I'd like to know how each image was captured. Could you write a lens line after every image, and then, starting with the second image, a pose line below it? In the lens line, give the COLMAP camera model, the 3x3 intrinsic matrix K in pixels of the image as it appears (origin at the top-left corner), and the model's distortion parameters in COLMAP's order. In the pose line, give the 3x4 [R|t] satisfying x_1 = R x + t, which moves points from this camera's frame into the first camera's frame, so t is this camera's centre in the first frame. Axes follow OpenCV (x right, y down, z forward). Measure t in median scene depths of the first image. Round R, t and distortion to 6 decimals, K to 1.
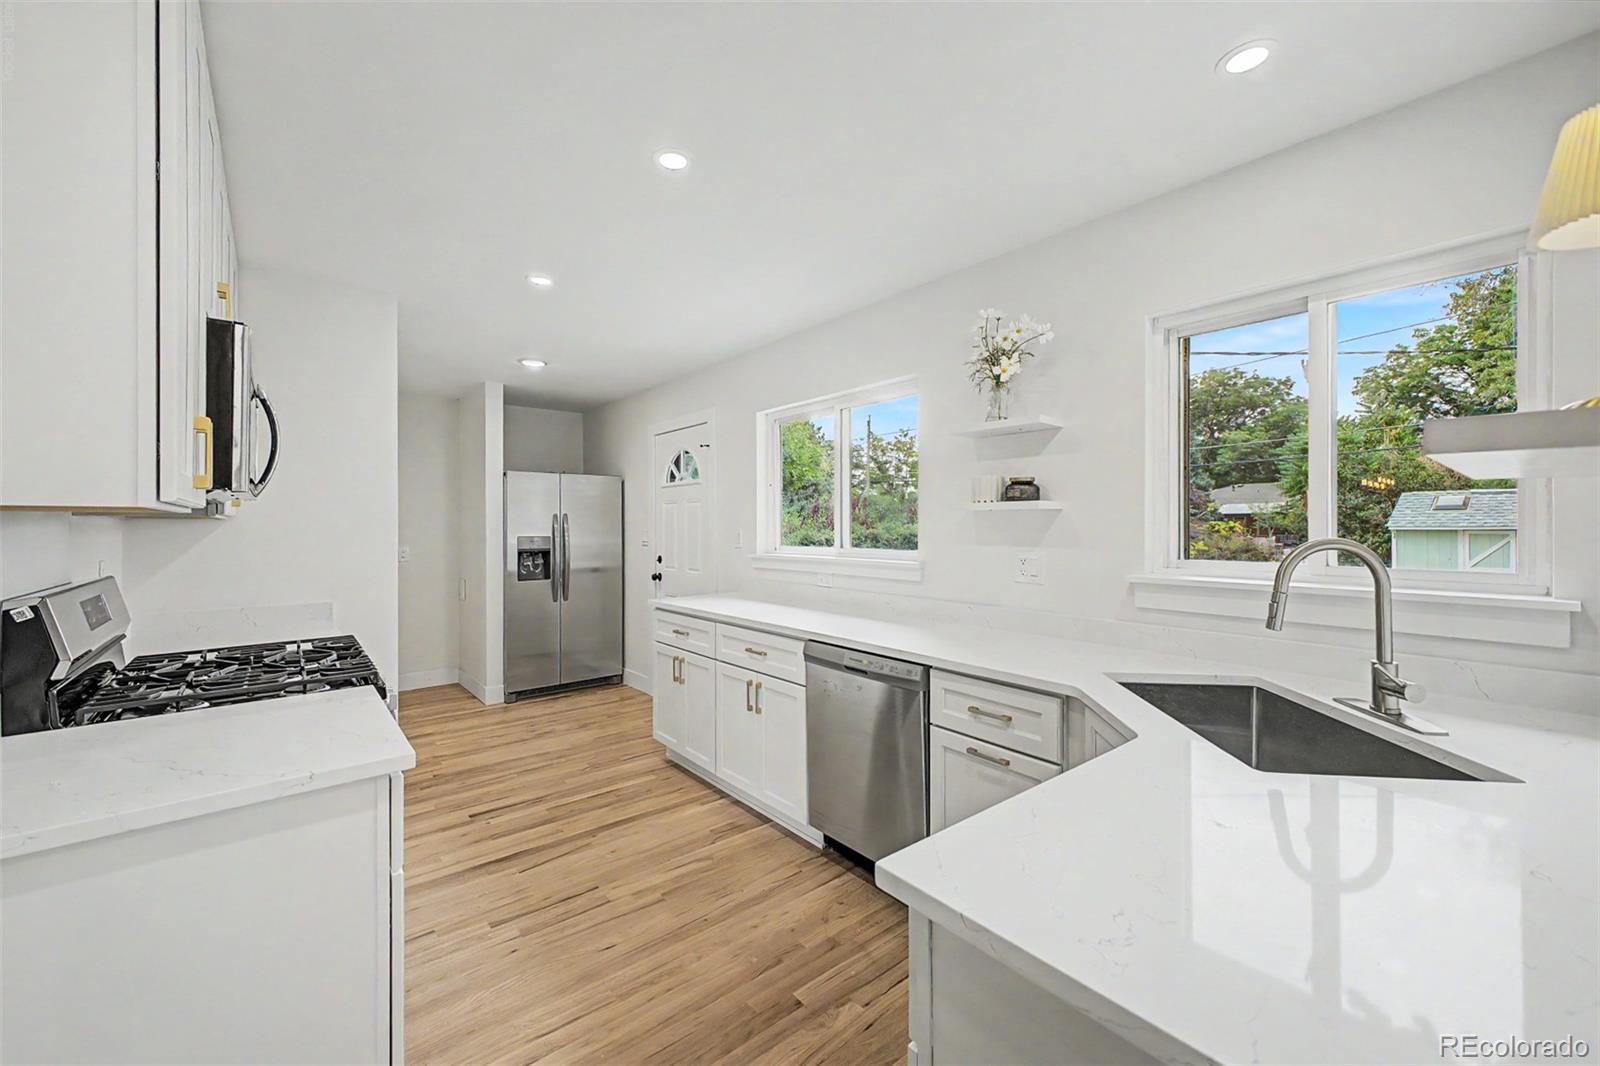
lens RADIAL K [[628.1, 0, 802.0], [0, 628.1, 523.8], [0, 0, 1]] dist [0.023881, -0.010213]
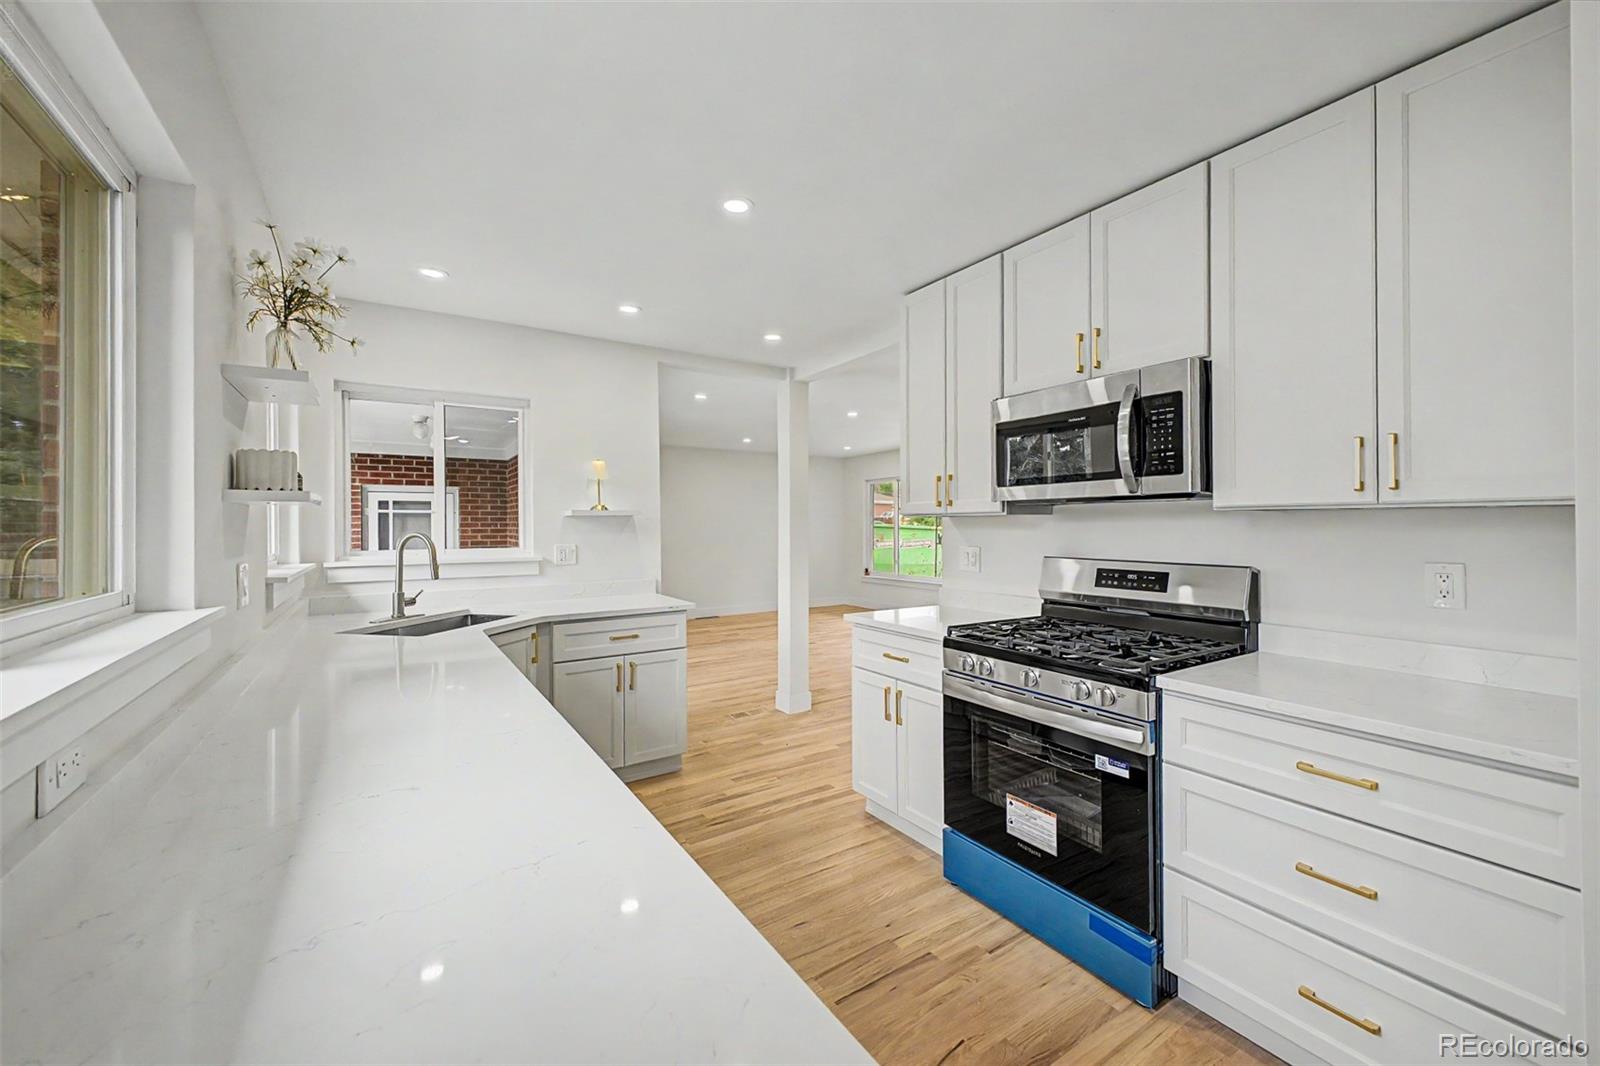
lens RADIAL K [[628.7, 0, 798.5], [0, 628.7, 531.8], [0, 0, 1]] dist [0.023425, -0.006588]
pose [[-0.992986, 0.006083, 0.118072, -0.329545], [0.006930, 0.999953, 0.006766, 0.008355], [-0.118026, 0.007536, -0.992982, 1.563524]]
